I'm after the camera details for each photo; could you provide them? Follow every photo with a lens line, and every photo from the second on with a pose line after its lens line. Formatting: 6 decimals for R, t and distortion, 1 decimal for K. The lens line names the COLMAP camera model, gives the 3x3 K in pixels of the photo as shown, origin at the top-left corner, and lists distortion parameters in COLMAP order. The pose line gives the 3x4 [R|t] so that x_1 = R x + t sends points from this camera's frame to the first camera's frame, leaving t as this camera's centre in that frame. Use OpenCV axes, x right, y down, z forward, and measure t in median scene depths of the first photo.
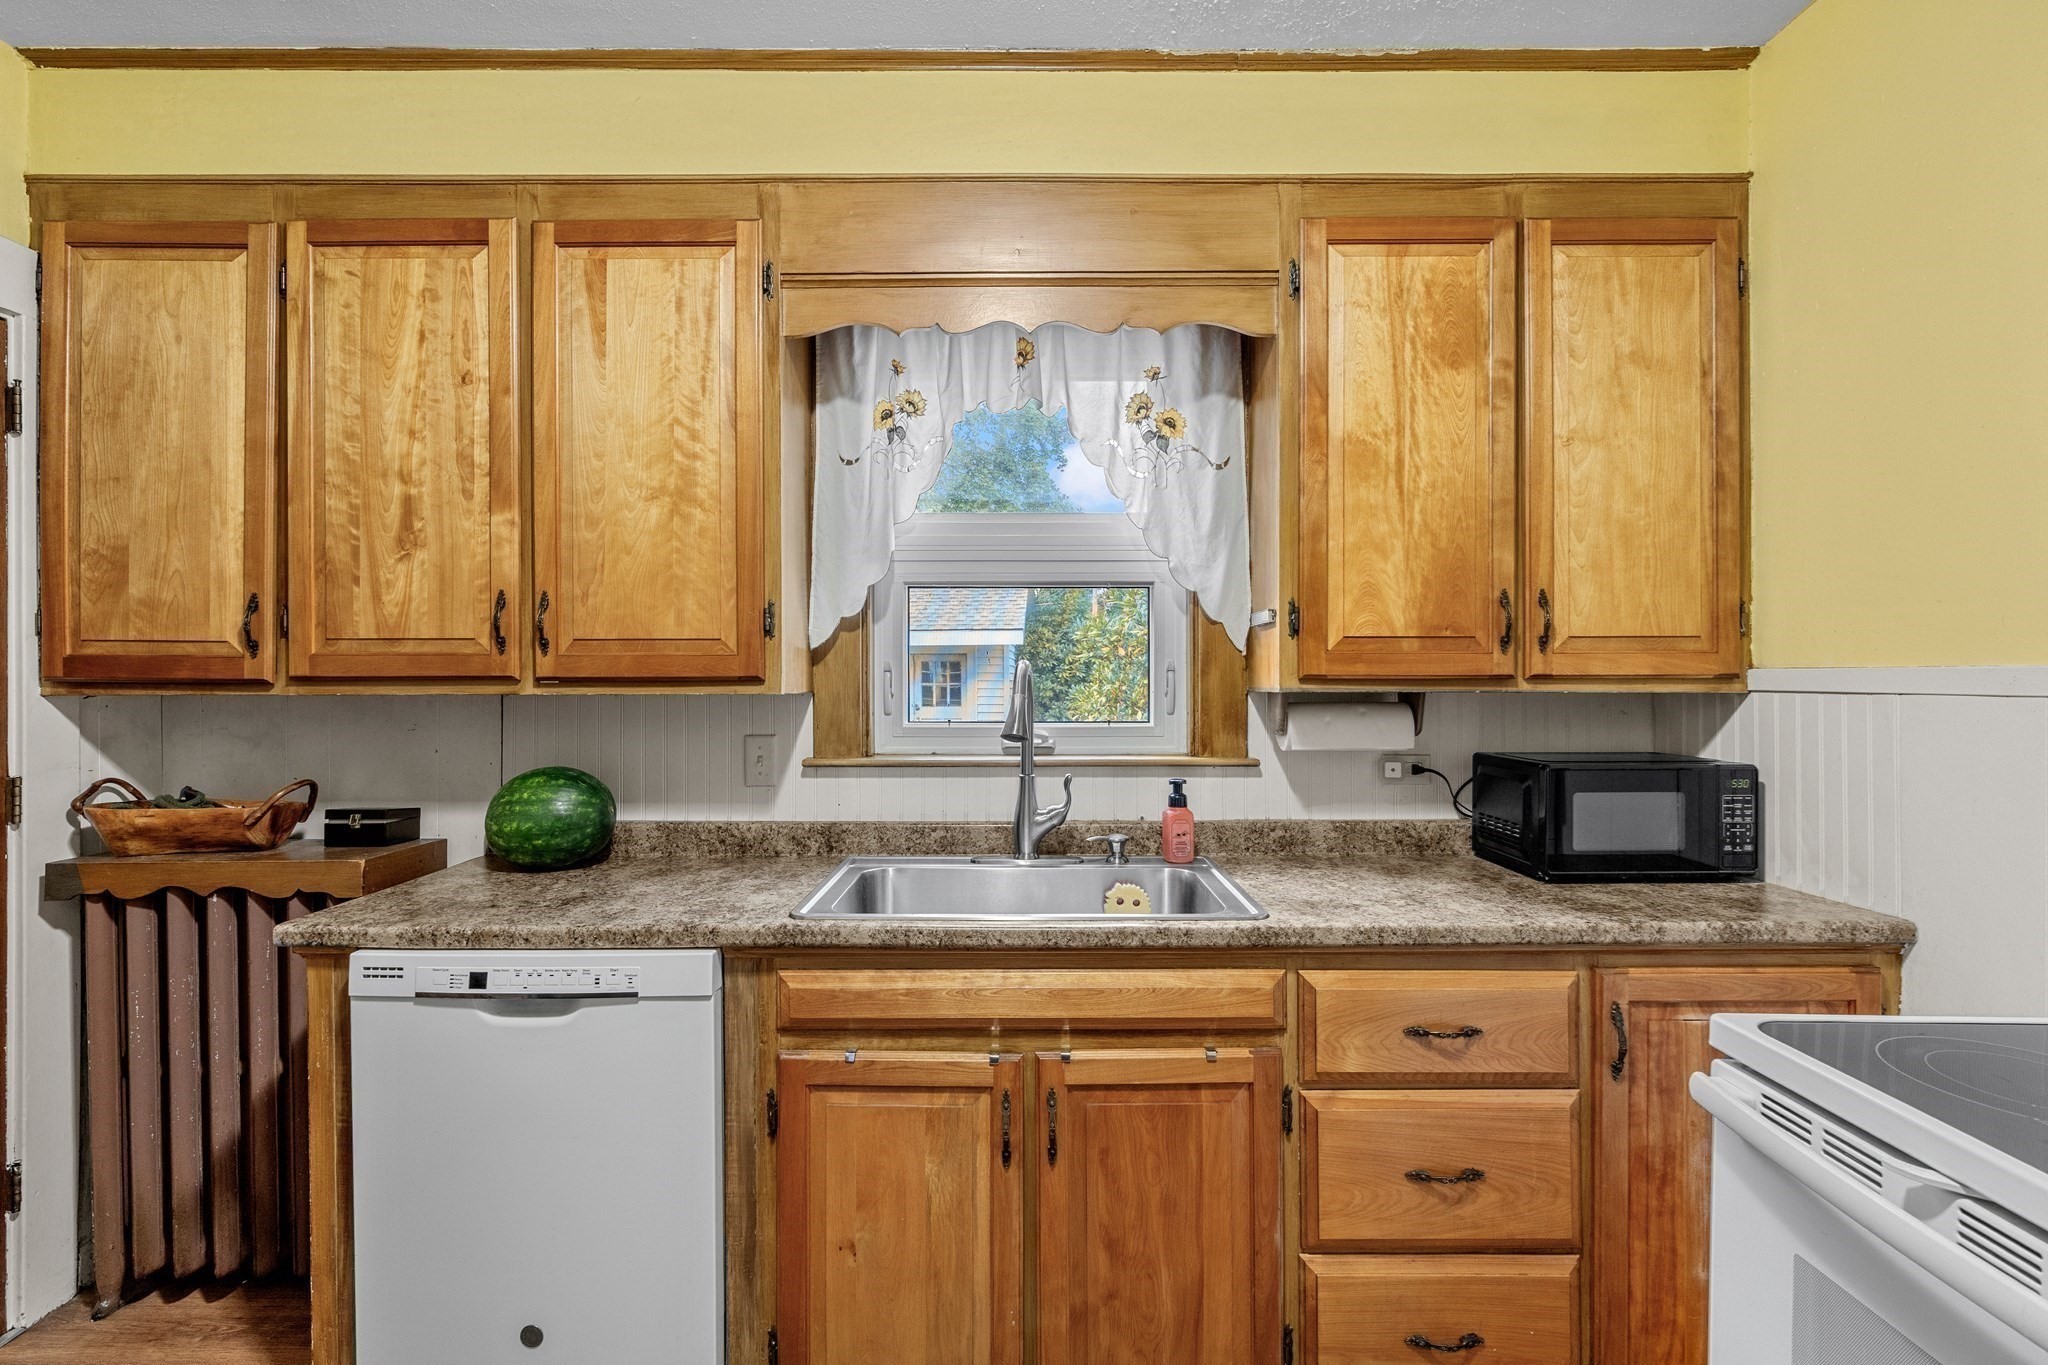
lens RADIAL K [[928.9, 0, 1028.2], [0, 928.9, 678.9], [0, 0, 1]] dist [-0.006856, 0.003328]
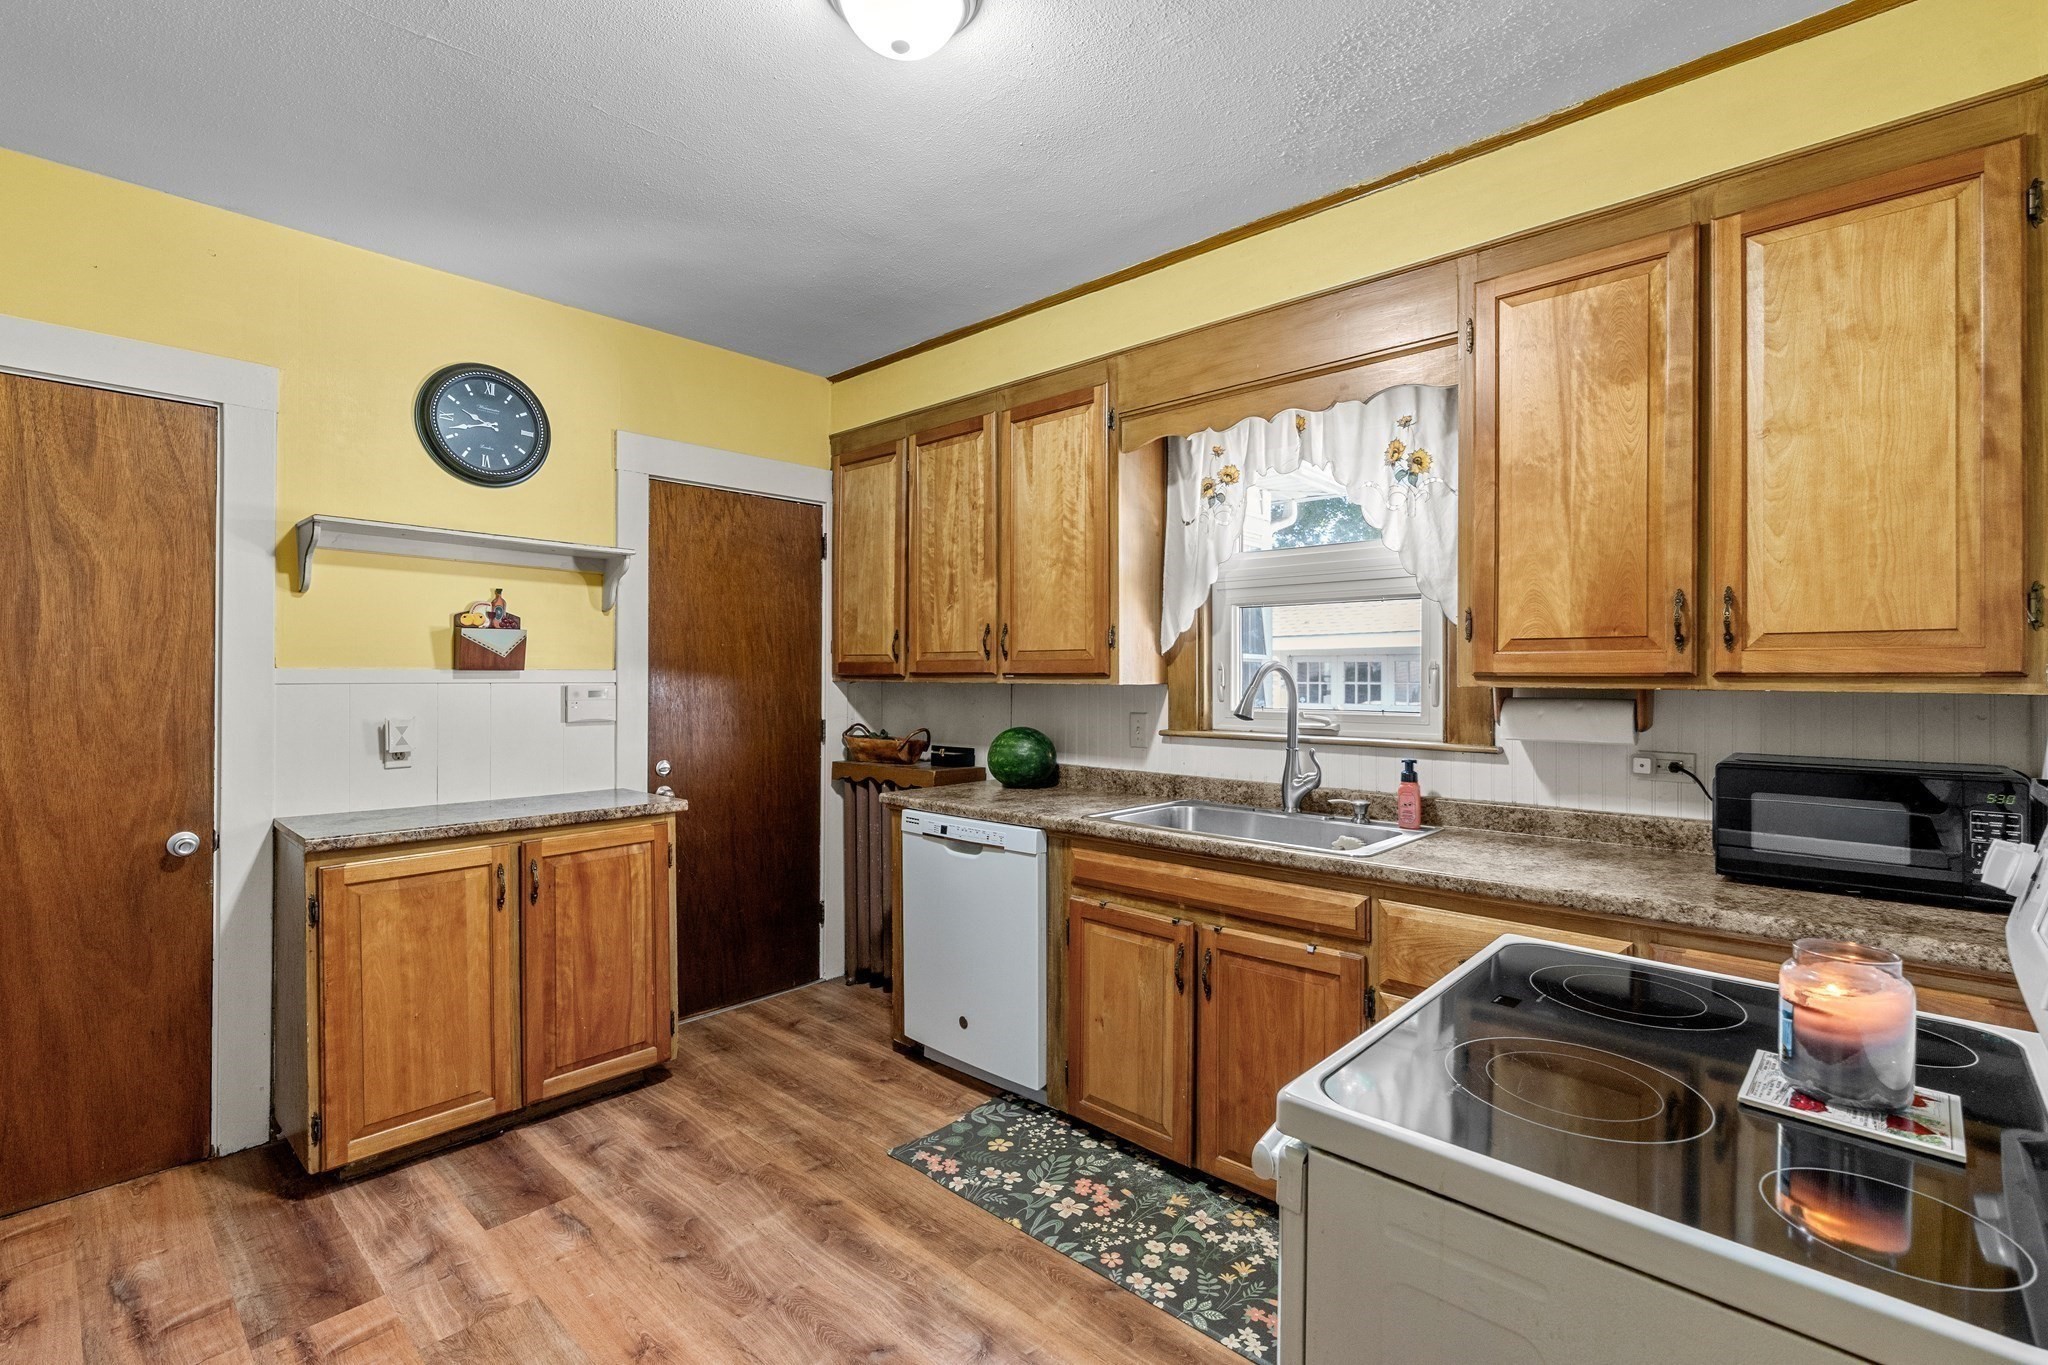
lens RADIAL K [[928.9, 0, 1010.4], [0, 928.9, 672.0], [0, 0, 1]] dist [-0.006856, 0.003328]
pose [[0.726455, 0.000939, -0.687214, 0.677588], [-0.004879, 0.999981, -0.003792, 0.002375], [0.687197, 0.006107, 0.726446, -0.254157]]
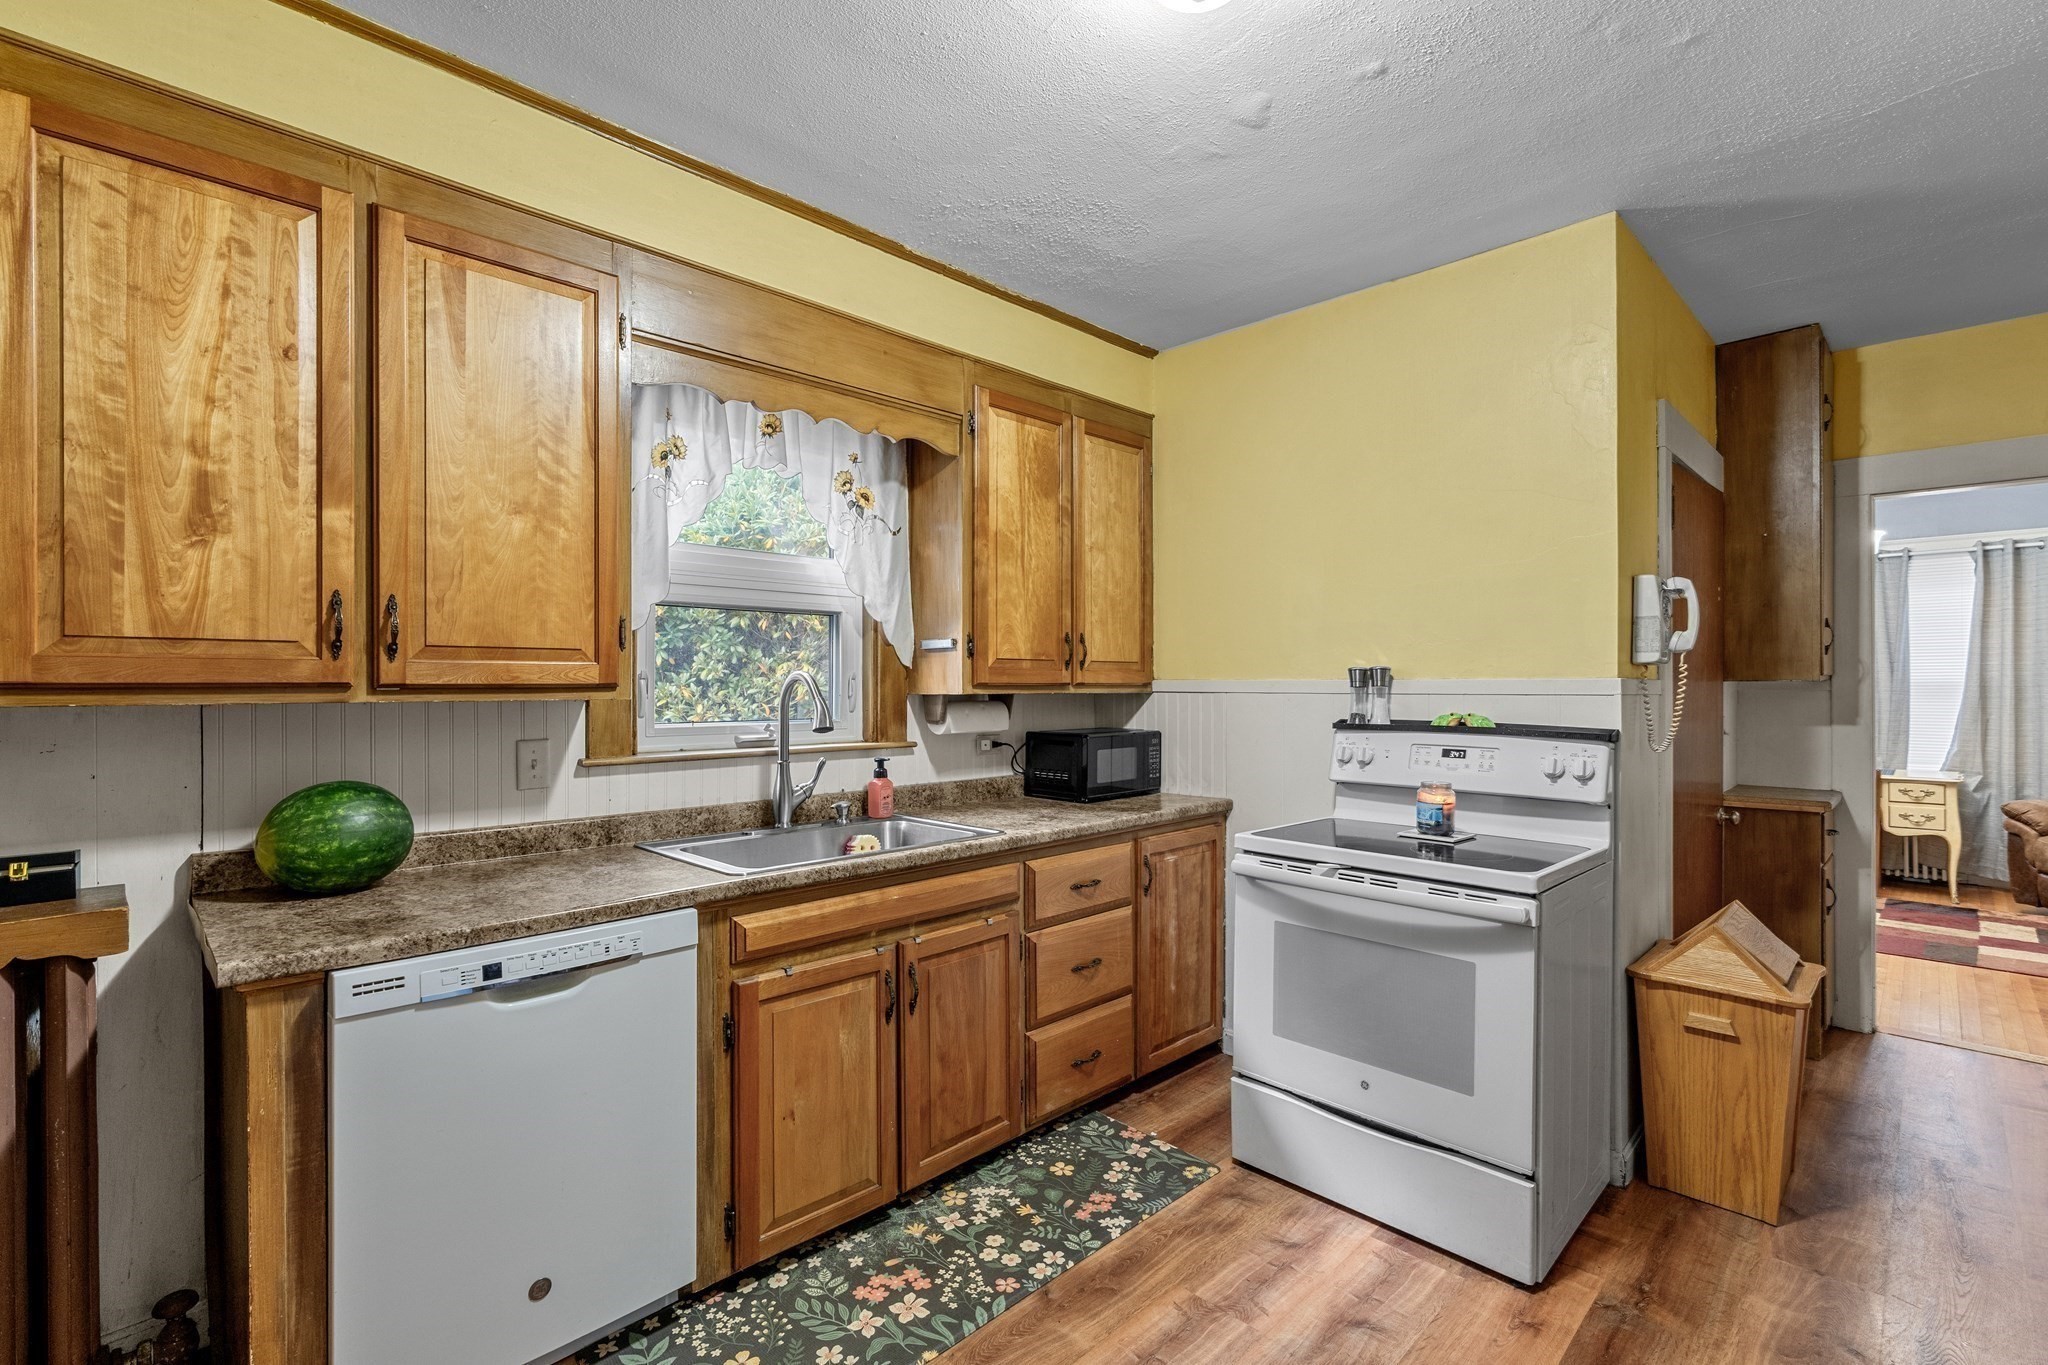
lens RADIAL K [[928.9, 0, 1024.4], [0, 928.9, 683.7], [0, 0, 1]] dist [-0.006856, 0.003328]
pose [[0.705966, 0.000897, 0.708245, -0.739285], [-0.000401, 1.000000, -0.000867, -0.001640], [-0.708246, 0.000328, 0.705966, -0.141650]]
